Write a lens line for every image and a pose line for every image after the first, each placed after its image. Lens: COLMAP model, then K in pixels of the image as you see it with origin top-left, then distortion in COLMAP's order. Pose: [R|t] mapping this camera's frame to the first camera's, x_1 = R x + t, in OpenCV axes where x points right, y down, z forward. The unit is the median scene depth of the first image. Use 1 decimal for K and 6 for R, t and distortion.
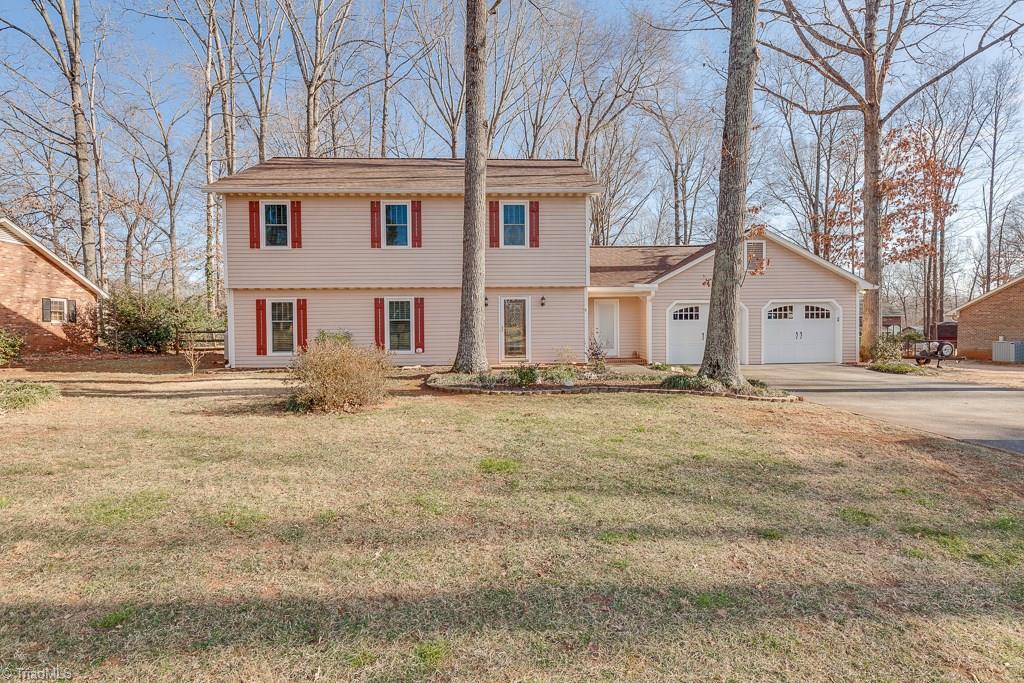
lens RADIAL K [[407.6, 0, 500.8], [0, 407.6, 335.9], [0, 0, 1]] dist [0.002653, -0.000454]
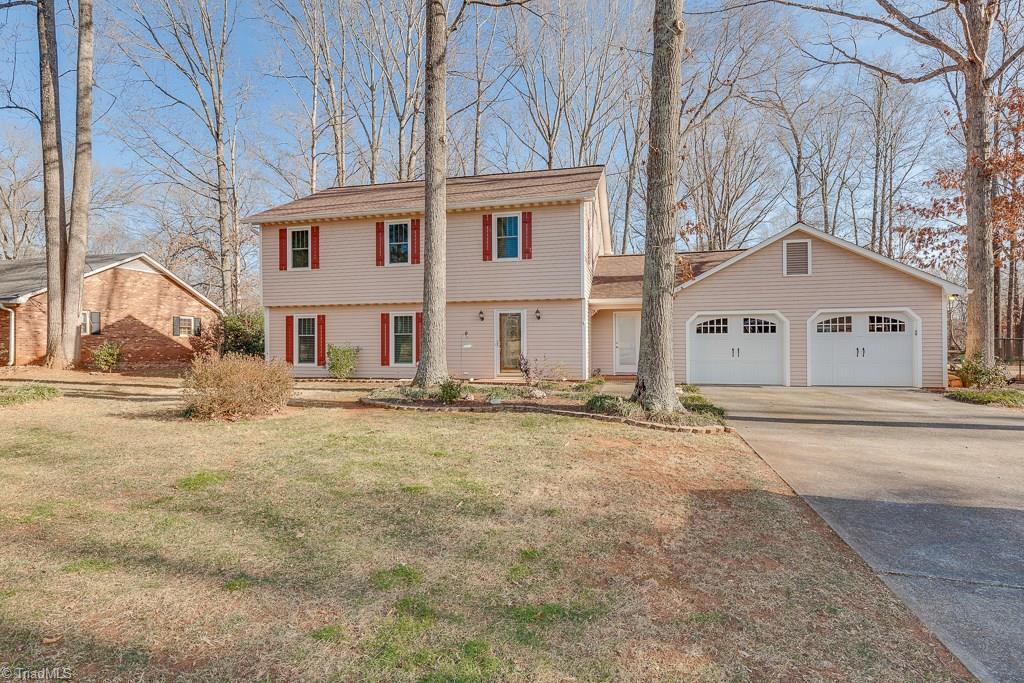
lens RADIAL K [[407.6, 0, 513.7], [0, 407.6, 341.7], [0, 0, 1]] dist [0.002653, -0.000454]
pose [[0.974805, 0.003447, -0.223034, 0.259961], [-0.007652, 0.999809, -0.017992, -0.003169], [0.222930, 0.019246, 0.974645, 0.049464]]
